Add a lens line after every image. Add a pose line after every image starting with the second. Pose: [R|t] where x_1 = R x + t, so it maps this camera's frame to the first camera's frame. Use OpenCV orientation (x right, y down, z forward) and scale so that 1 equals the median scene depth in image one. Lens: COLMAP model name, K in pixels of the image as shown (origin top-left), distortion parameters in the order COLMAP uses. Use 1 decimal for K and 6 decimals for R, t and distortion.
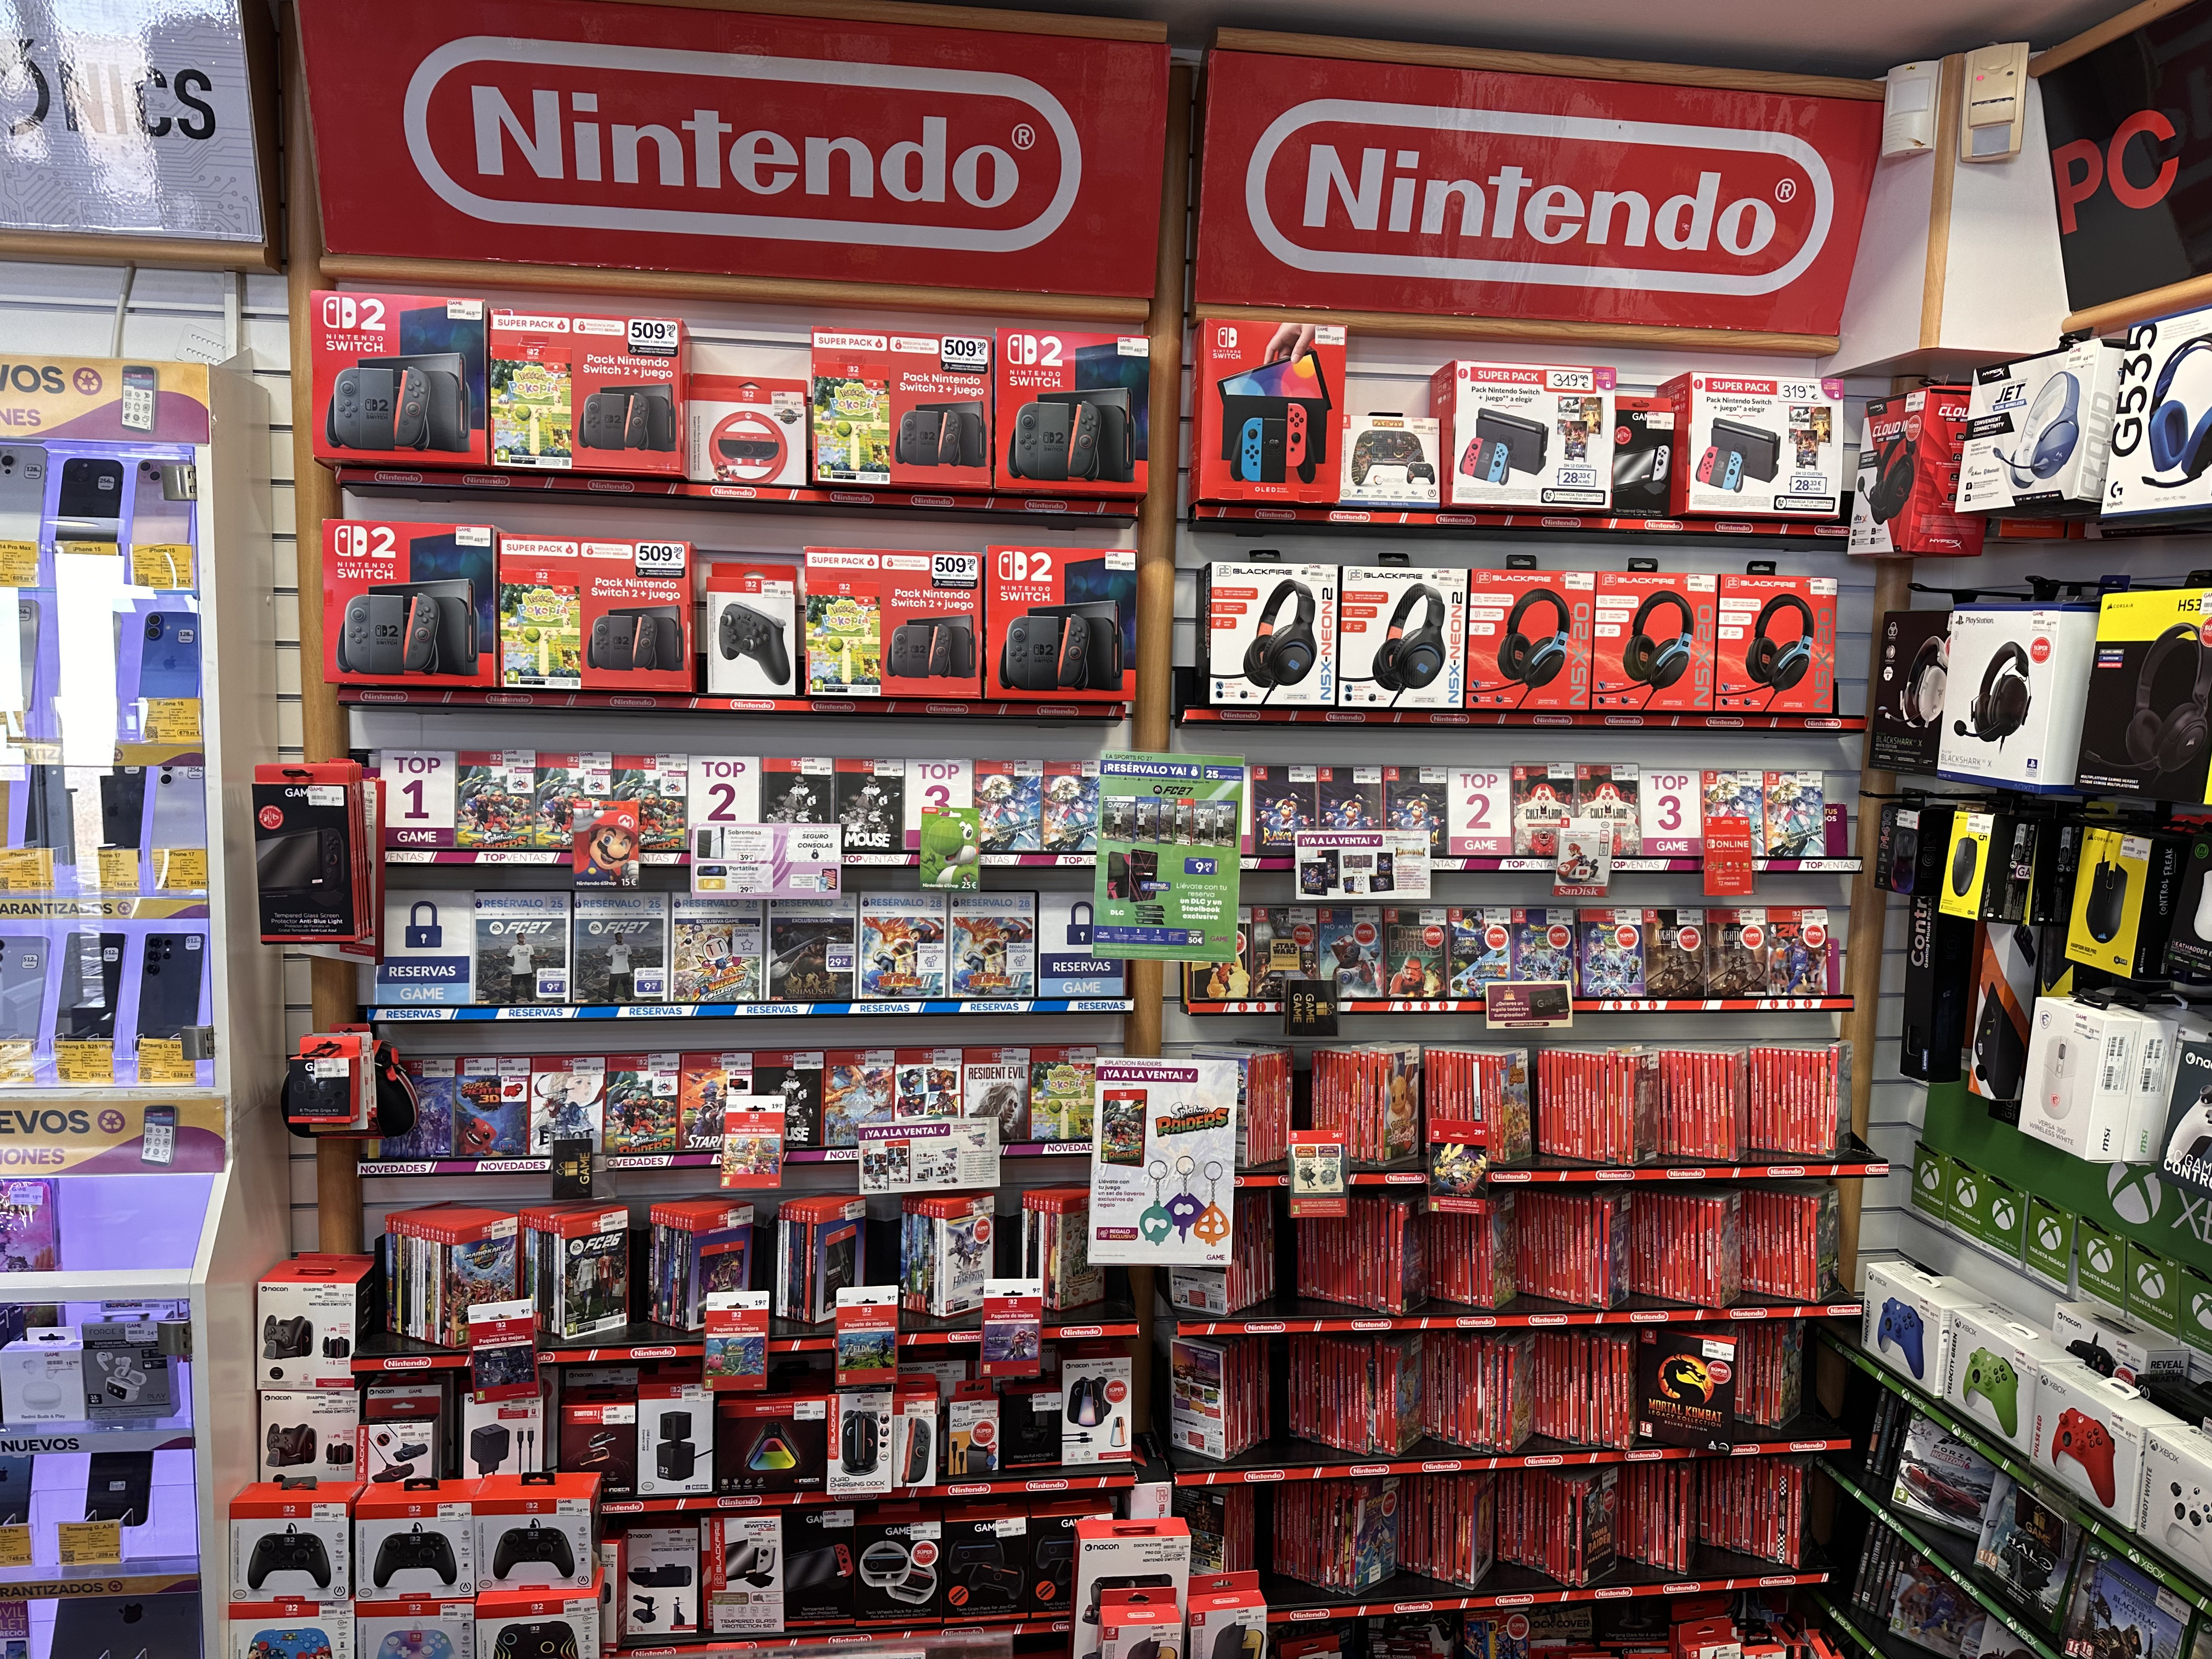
lens RADIAL K [[1564.7, 0, 1098.1], [0, 1564.7, 845.5], [0, 0, 1]] dist [0.046616, -0.054244]
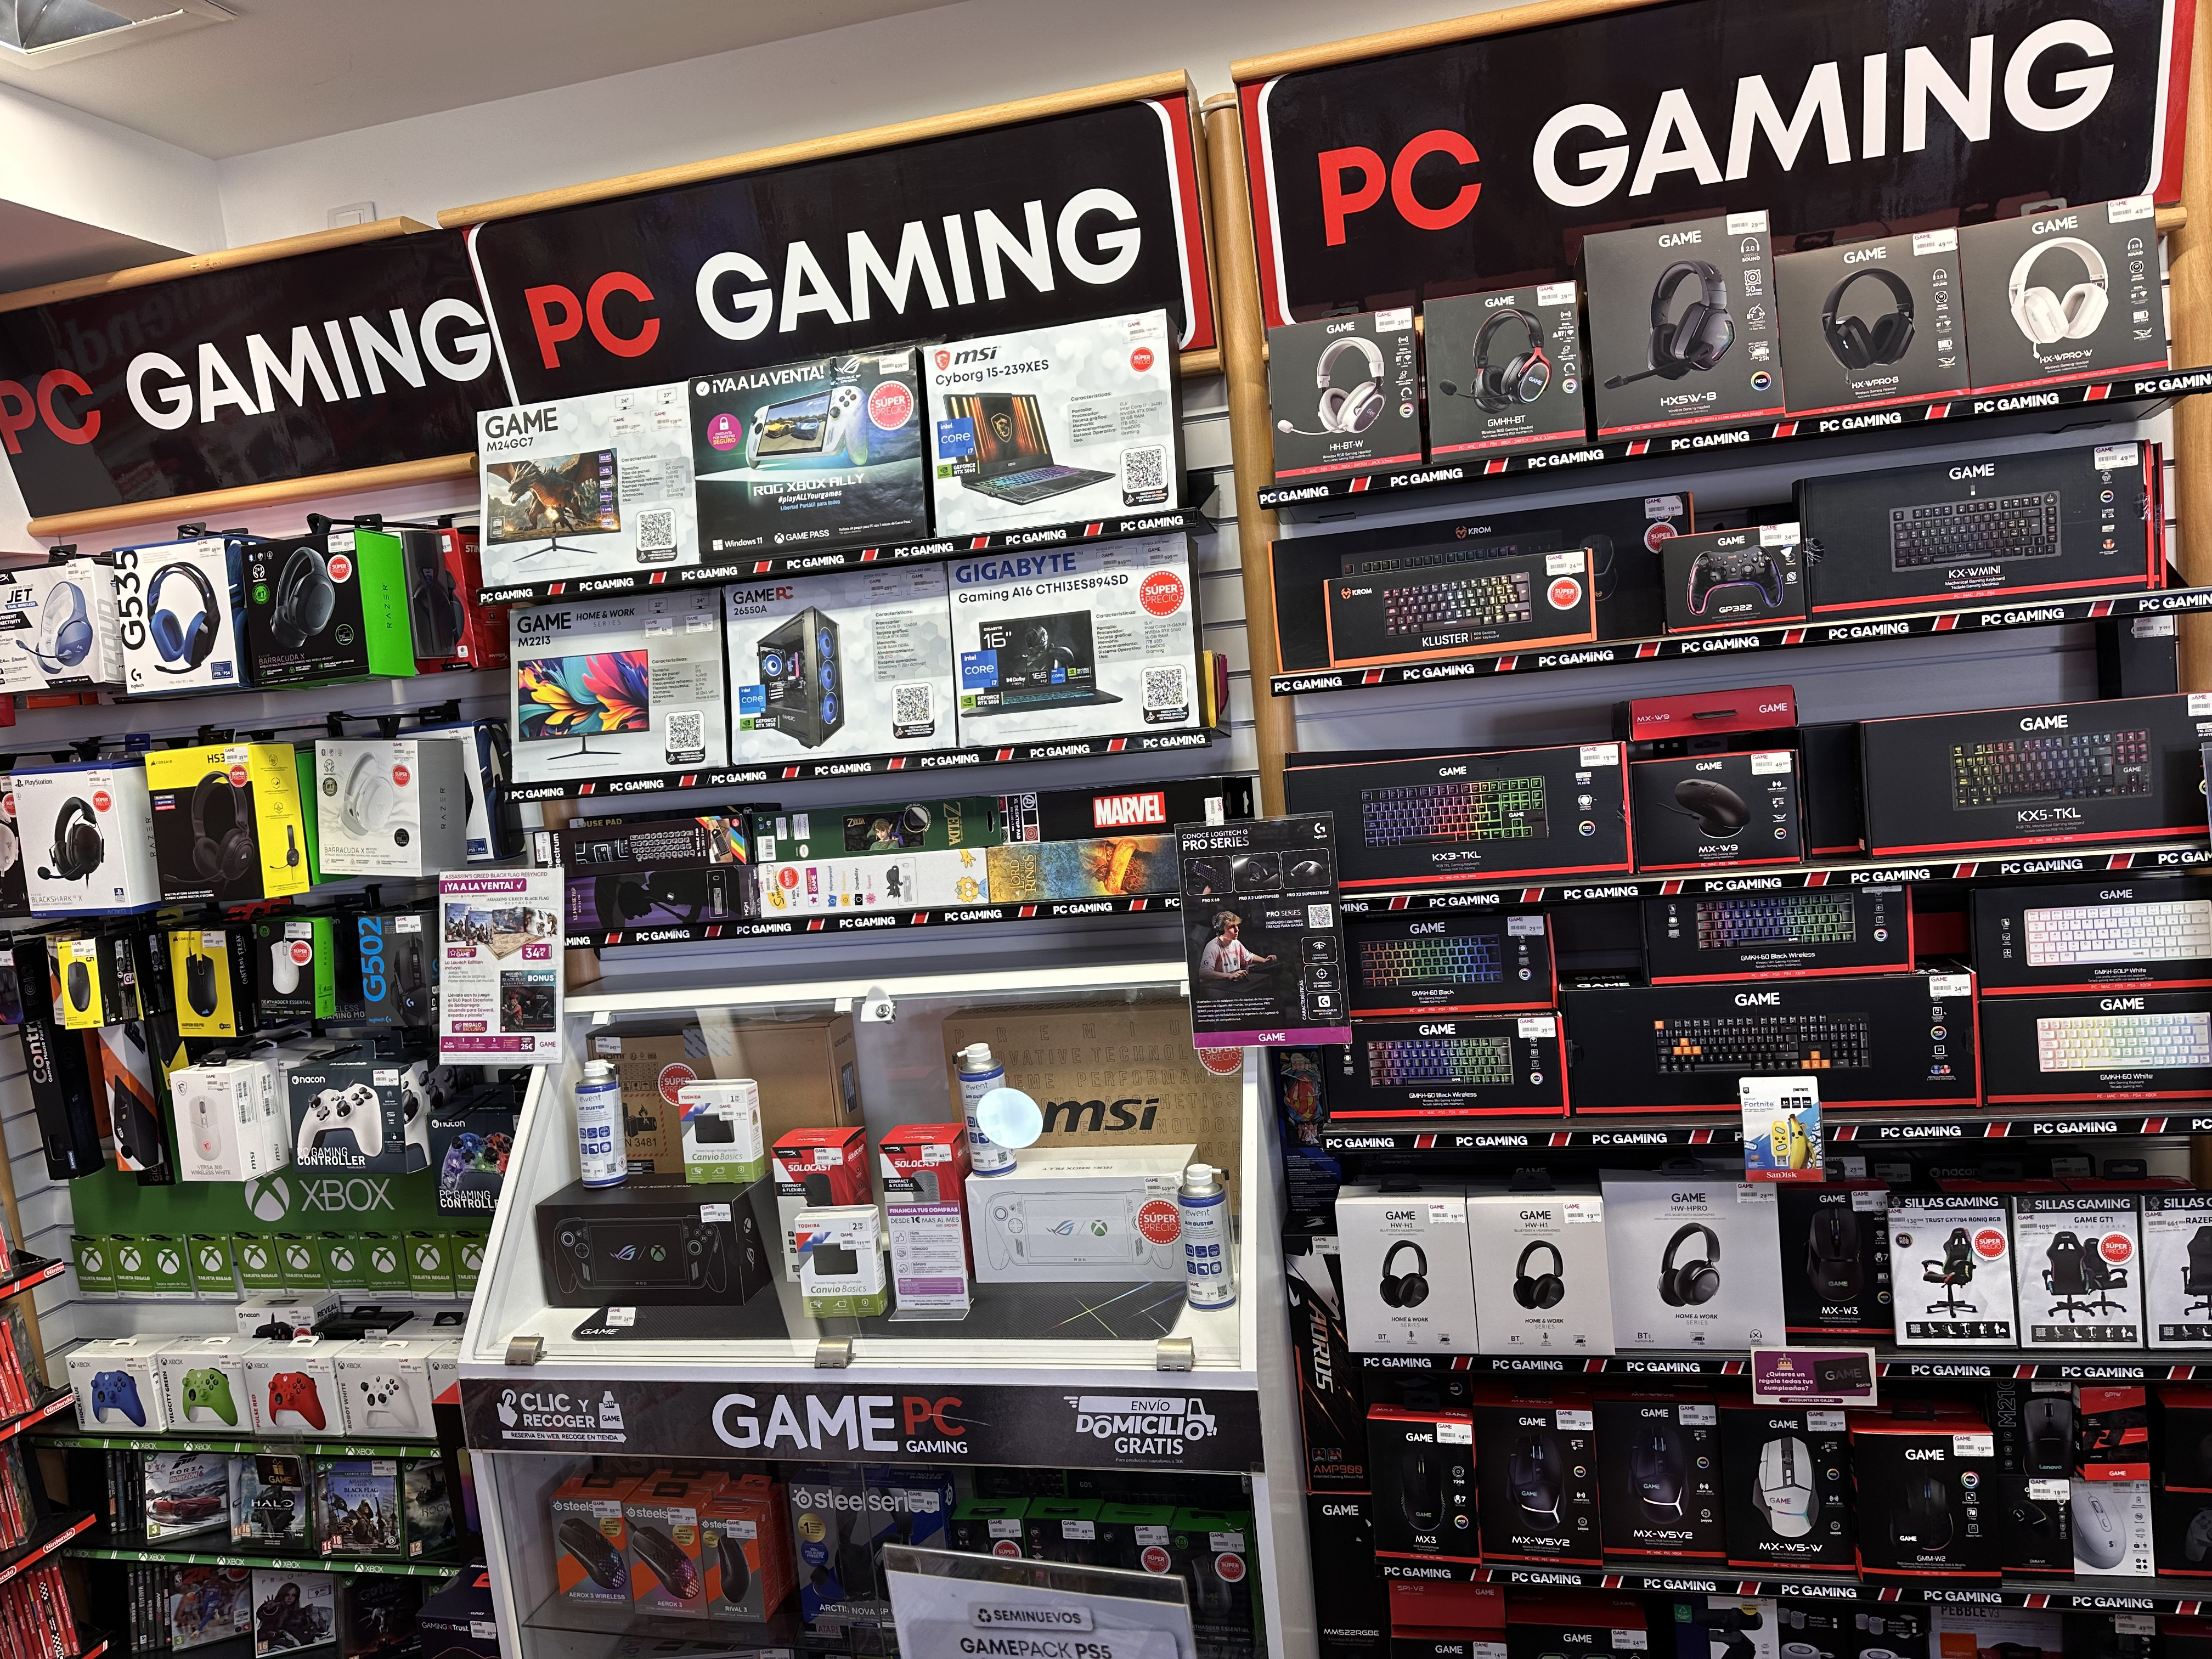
lens RADIAL K [[1535.9, 0, 1100.5], [0, 1535.9, 850.7], [0, 0, 1]] dist [0.118563, -0.175879]
pose [[0.355535, -0.165433, 0.919906, -0.233934], [0.213431, 0.972577, 0.092416, -0.029709], [-0.909968, 0.163479, 0.381094, -0.154298]]
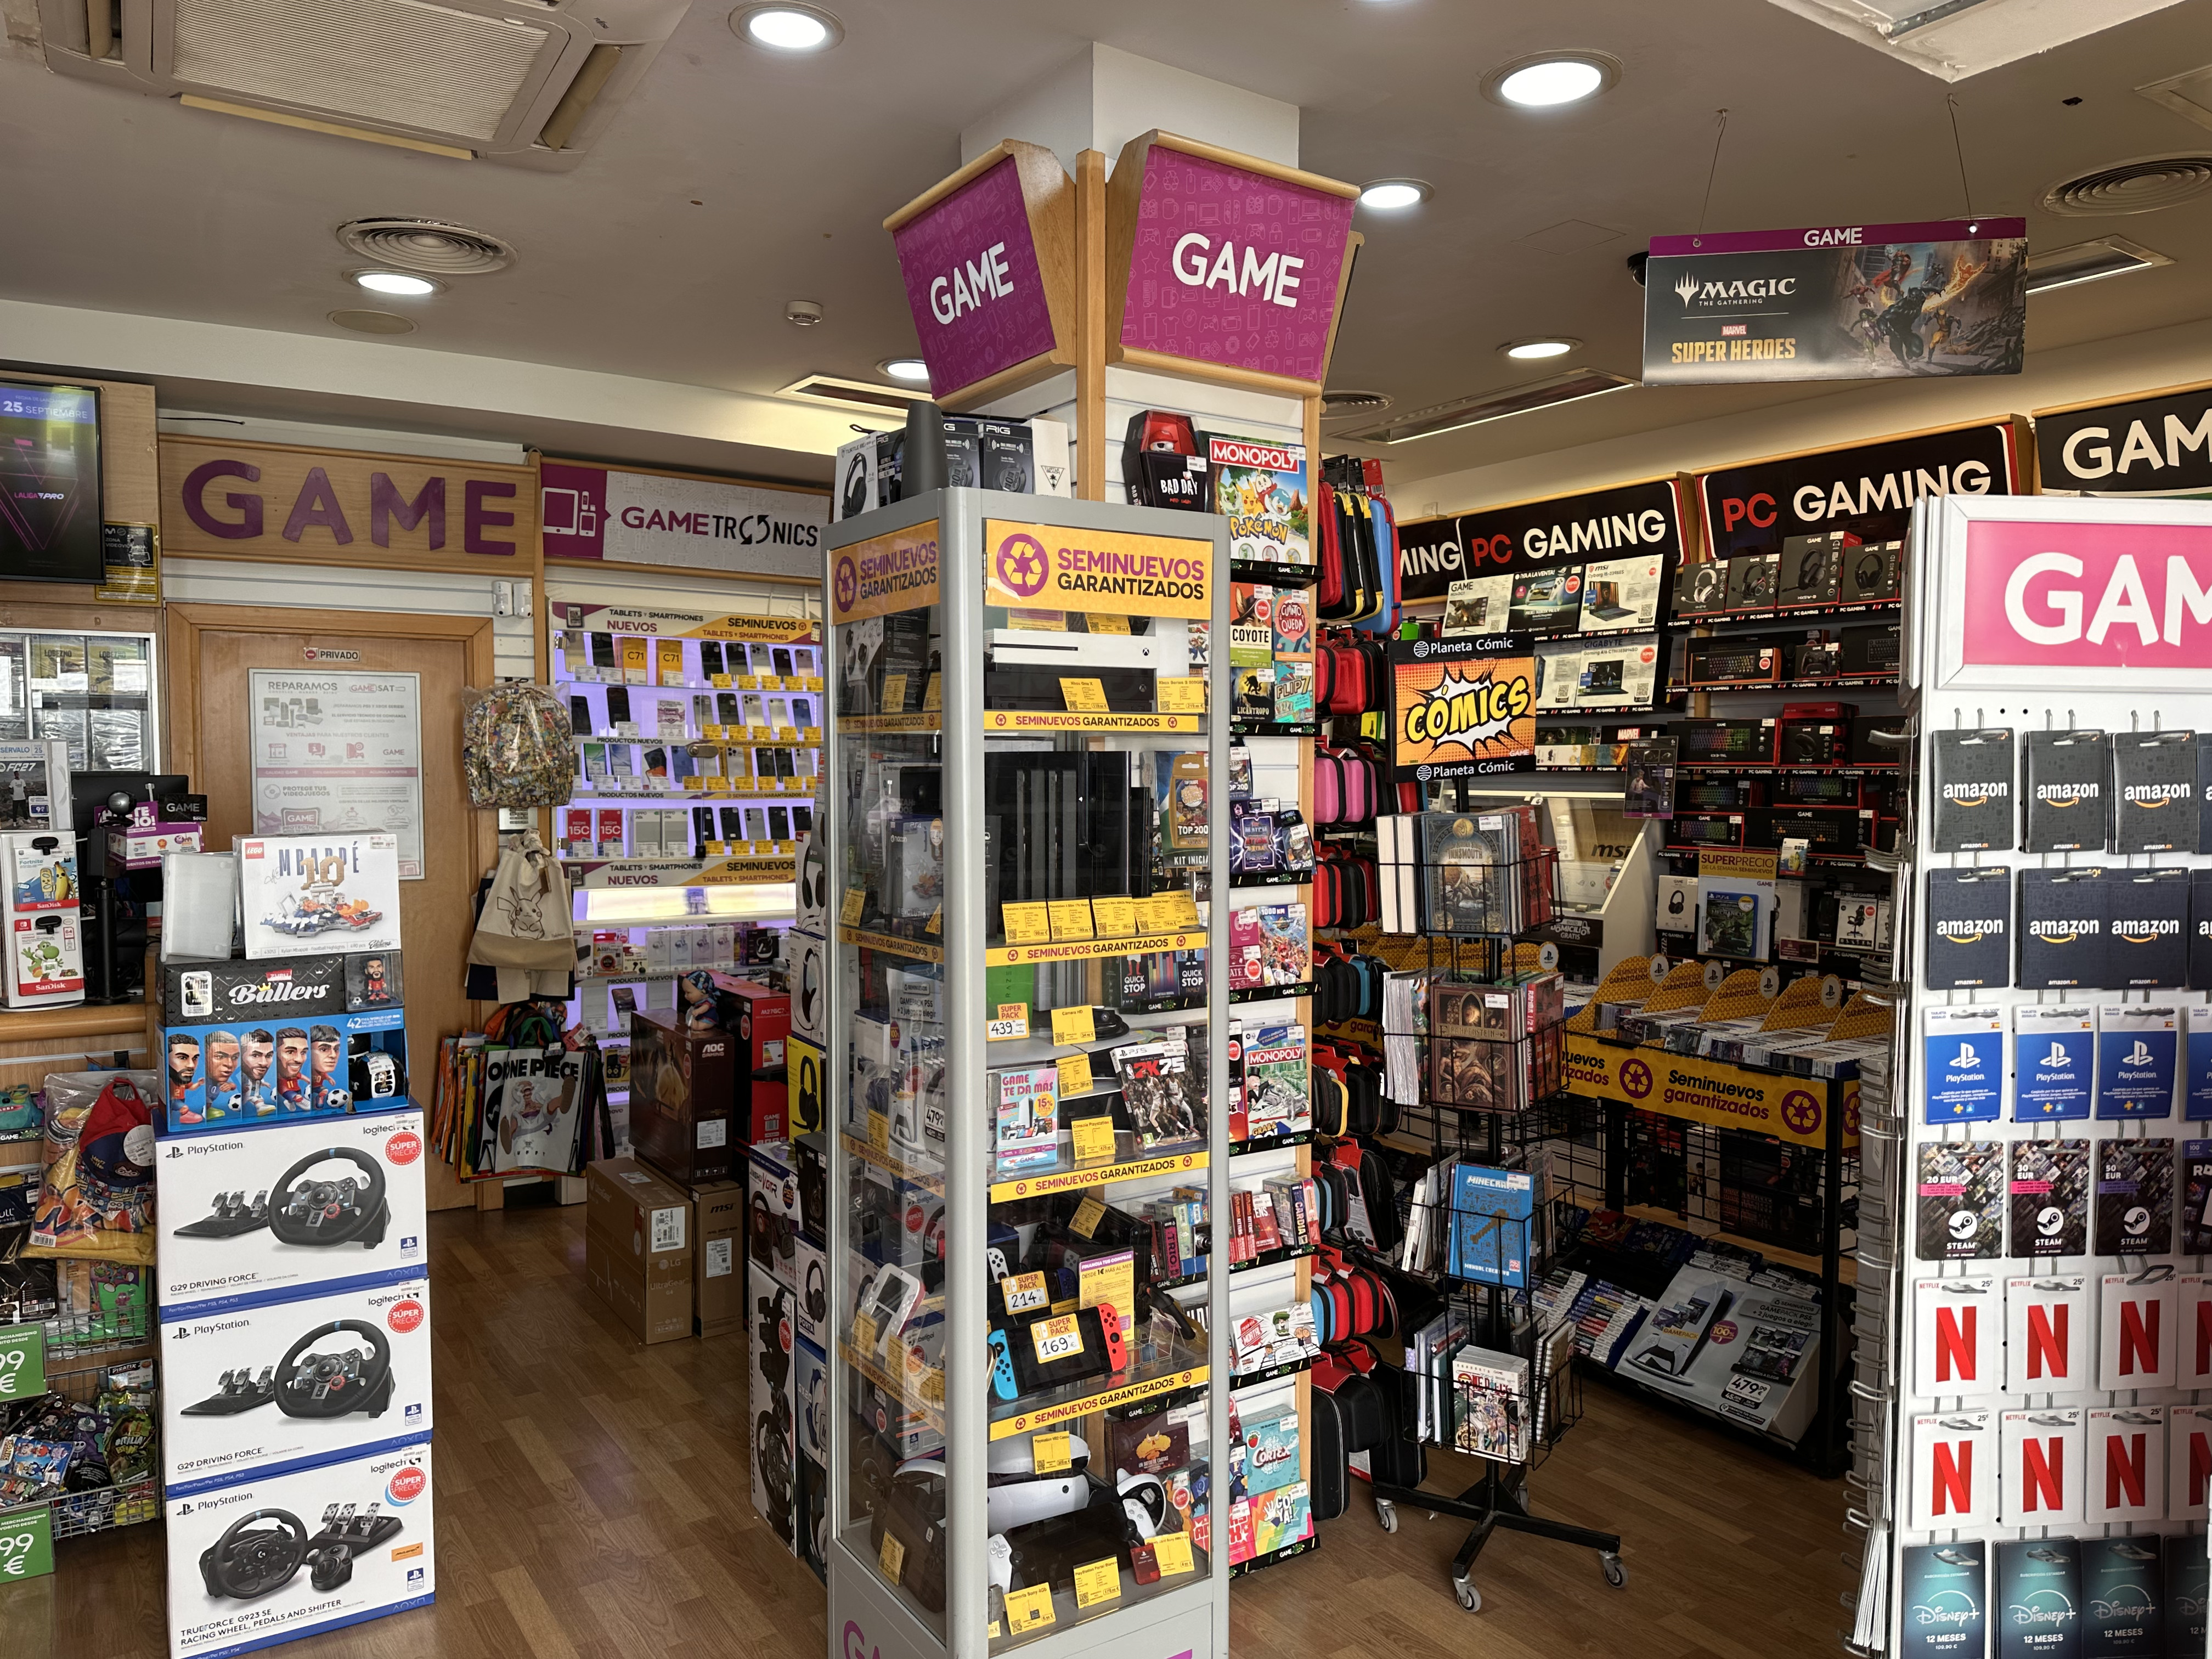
lens RADIAL K [[1553.8, 0, 1124.4], [0, 1553.8, 838.0], [0, 0, 1]] dist [0.103220, -0.144769]
pose [[0.889377, -0.043580, 0.455093, -1.376579], [0.071779, 0.996411, -0.044859, 0.288948], [-0.451504, 0.072563, 0.889313, -1.866626]]
